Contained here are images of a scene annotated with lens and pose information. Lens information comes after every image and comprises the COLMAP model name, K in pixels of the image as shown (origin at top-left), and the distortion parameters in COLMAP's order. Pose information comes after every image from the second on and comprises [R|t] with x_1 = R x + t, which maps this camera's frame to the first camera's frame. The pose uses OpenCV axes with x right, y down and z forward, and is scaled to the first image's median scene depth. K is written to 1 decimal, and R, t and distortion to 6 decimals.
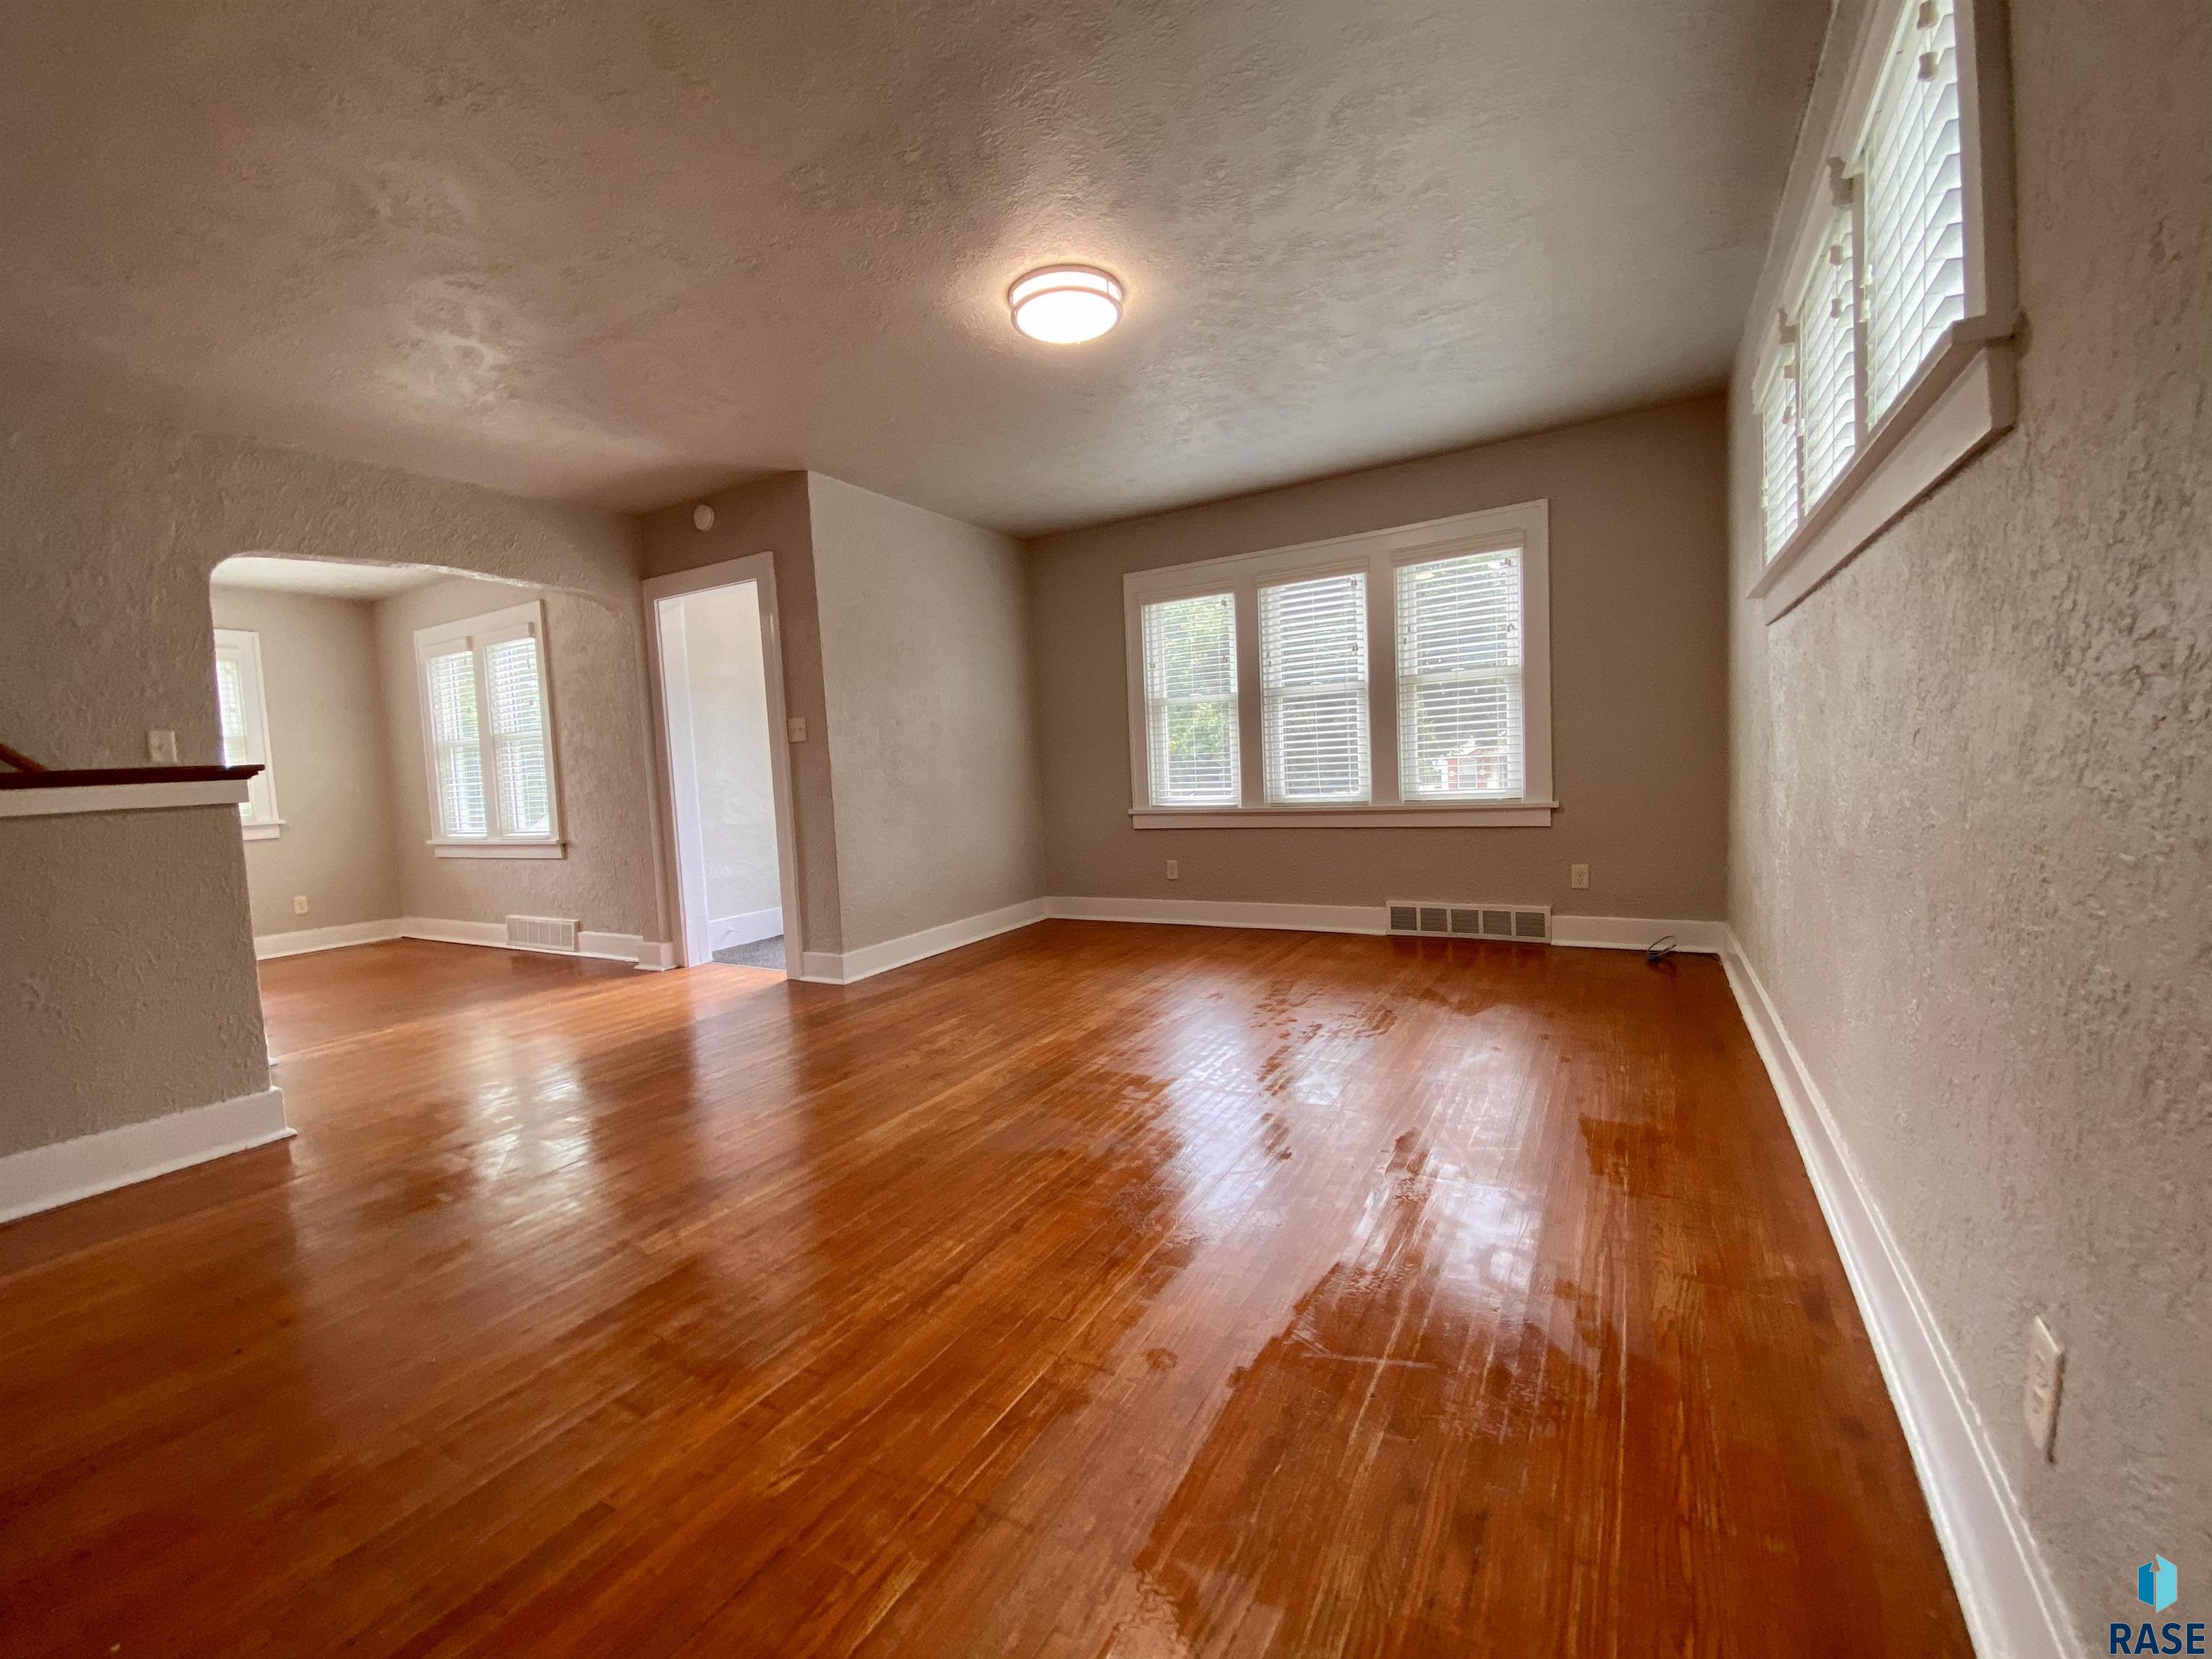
lens RADIAL K [[903.6, 0, 1101.8], [0, 903.6, 830.8], [0, 0, 1]] dist [0.017940, -0.012480]
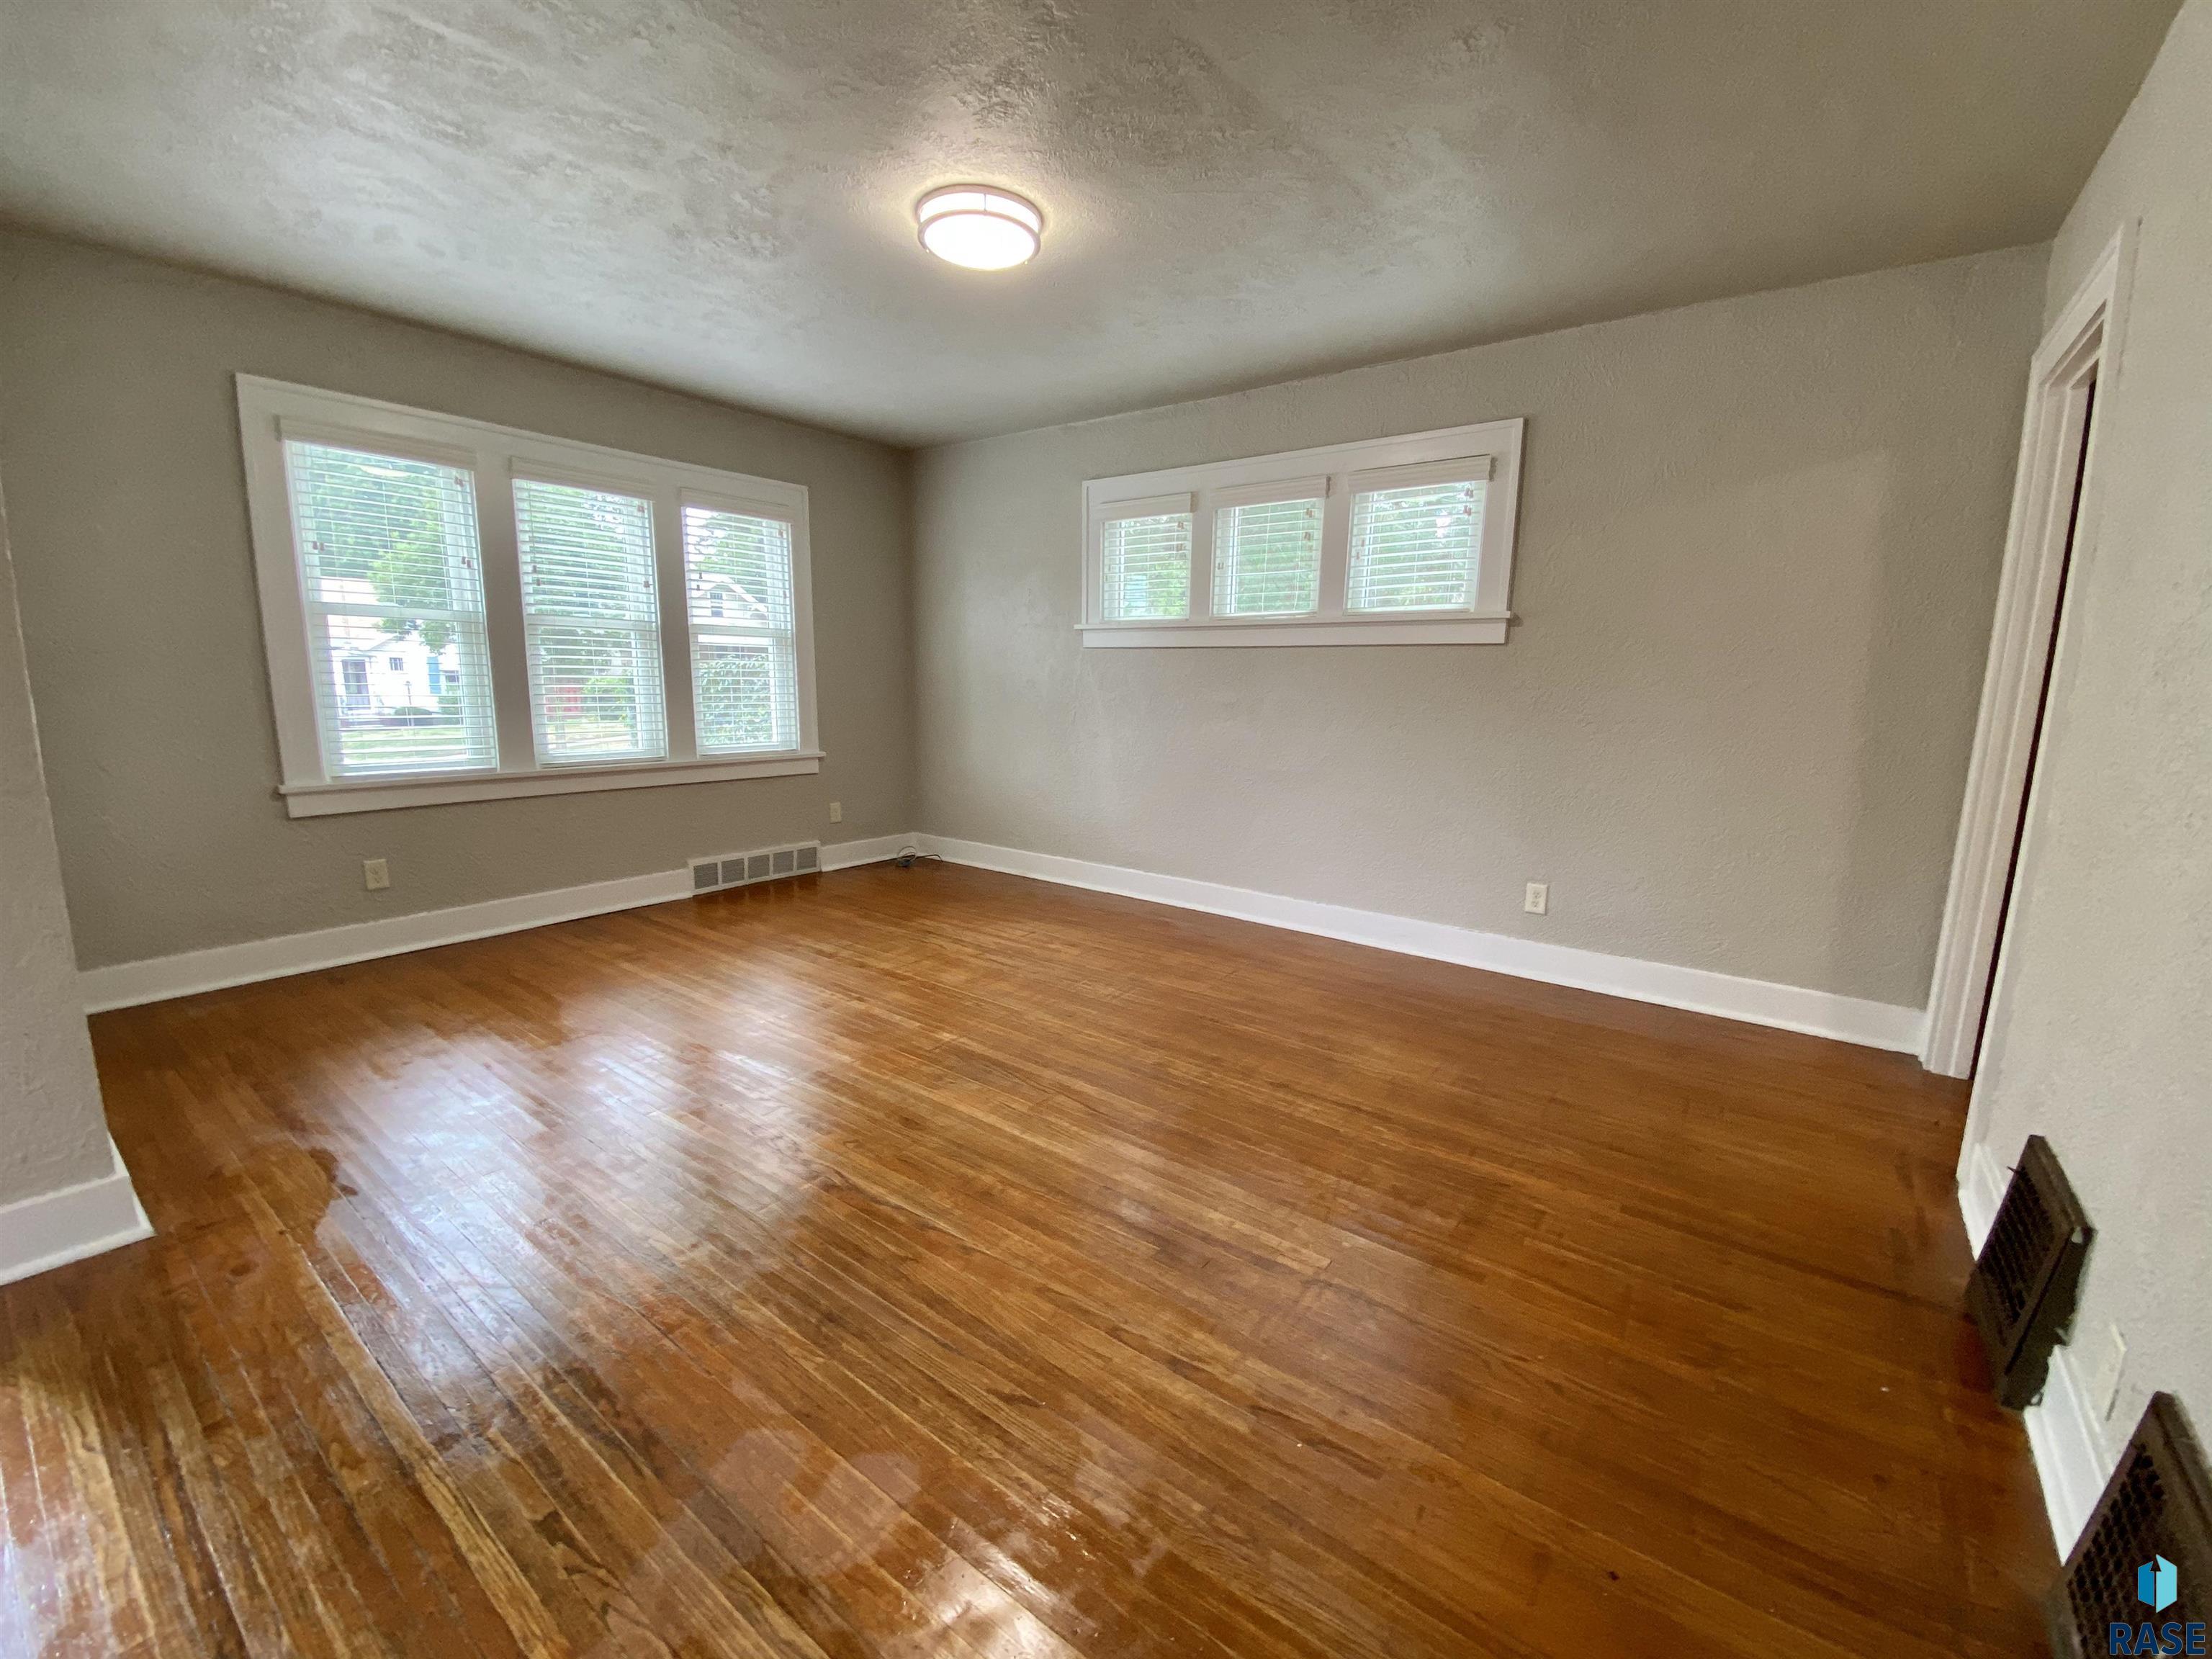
lens RADIAL K [[903.6, 0, 1101.8], [0, 903.6, 830.8], [0, 0, 1]] dist [0.017940, -0.012480]
pose [[0.096185, -0.116952, 0.988469, -0.608241], [0.051136, 0.992342, 0.112435, -0.040716], [-0.994049, 0.039732, 0.101429, 0.490411]]
